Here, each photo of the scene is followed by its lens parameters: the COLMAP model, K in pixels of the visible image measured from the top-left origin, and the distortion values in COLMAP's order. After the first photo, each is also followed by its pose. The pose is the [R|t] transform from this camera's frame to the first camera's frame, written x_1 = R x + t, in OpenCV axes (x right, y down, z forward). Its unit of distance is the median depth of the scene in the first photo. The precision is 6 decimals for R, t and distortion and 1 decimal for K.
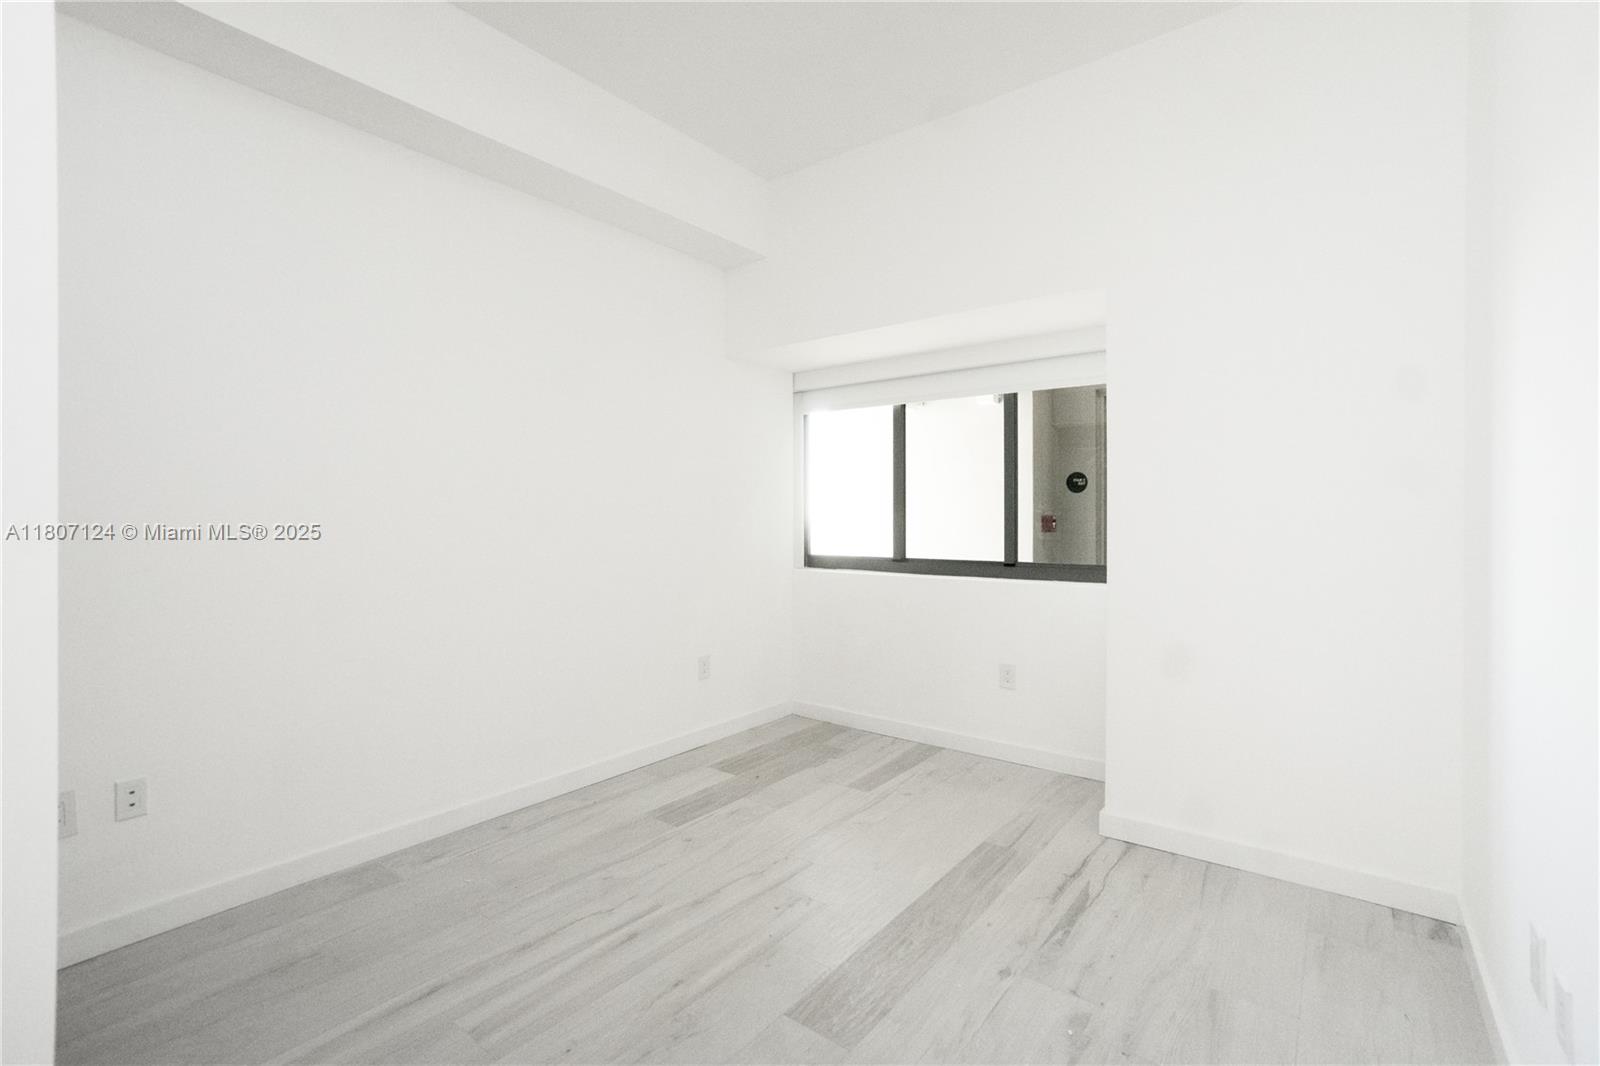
lens RADIAL K [[767.1, 0, 800.0], [0, 767.1, 533.0], [0, 0, 1]] dist [-0.038491, 0.035504]
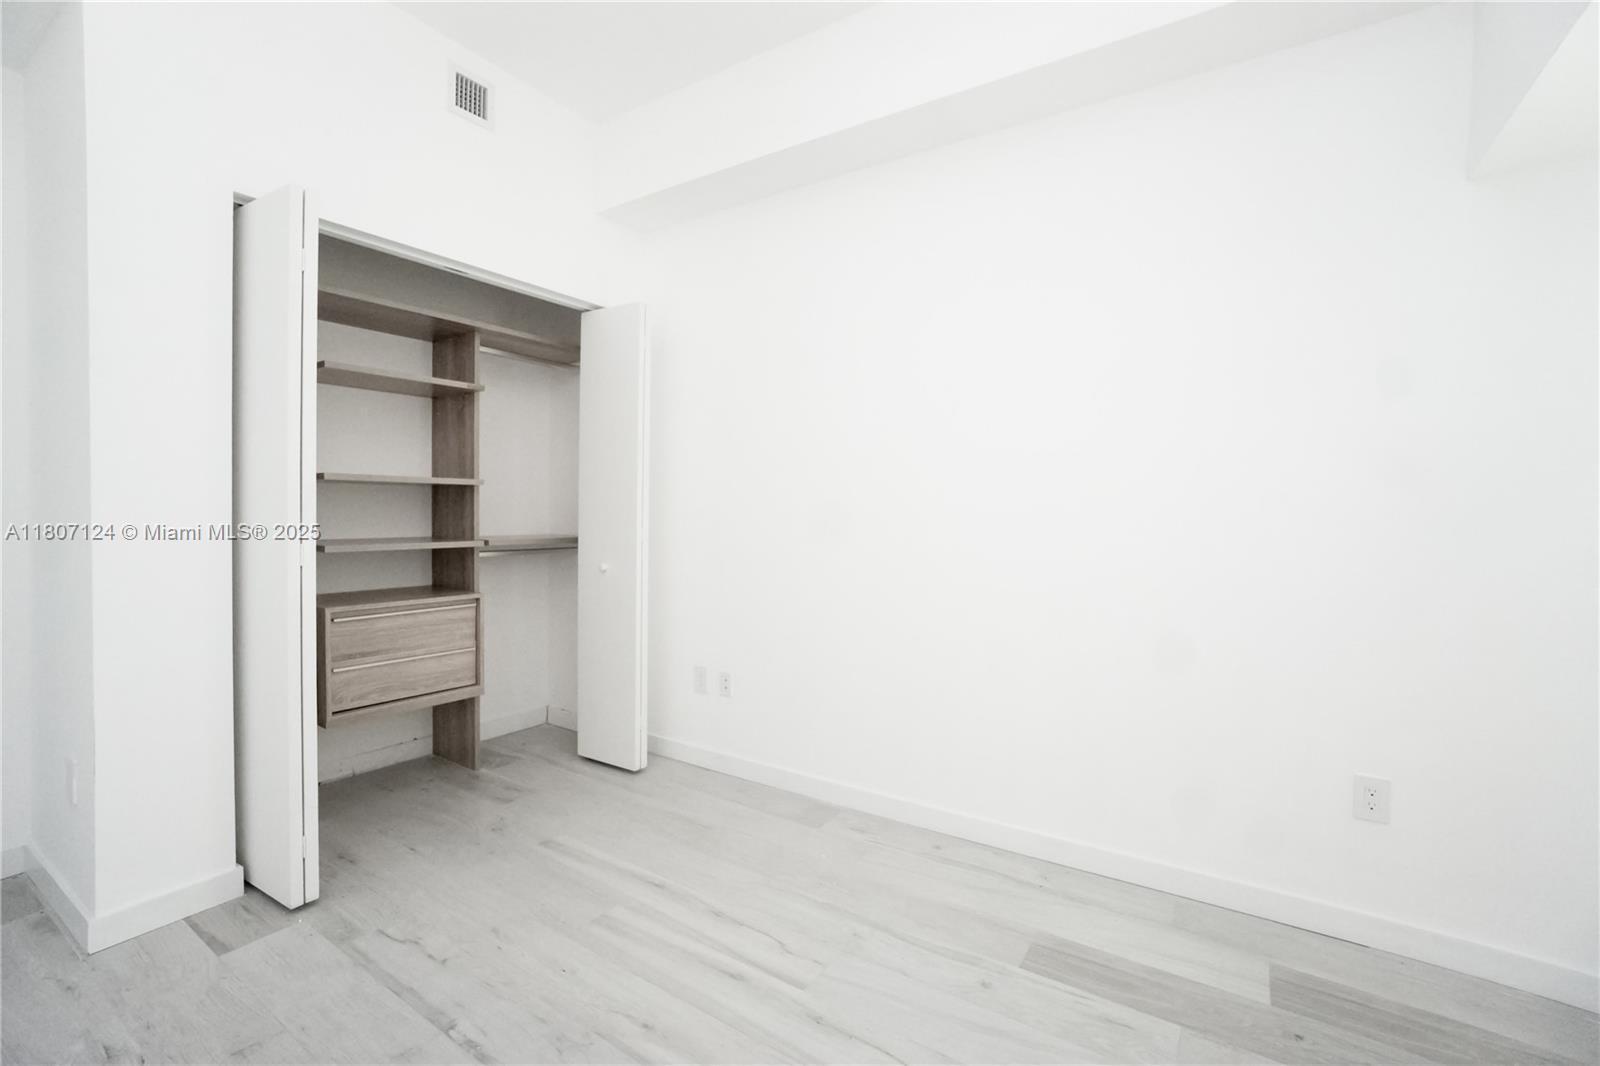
lens RADIAL K [[767.1, 0, 800.0], [0, 767.1, 533.0], [0, 0, 1]] dist [-0.038491, 0.035504]
pose [[-0.012842, 0.016134, -0.999787, 0.555180], [-0.016816, 0.999725, 0.016349, 0.008812], [0.999776, 0.017023, -0.012568, 0.938059]]
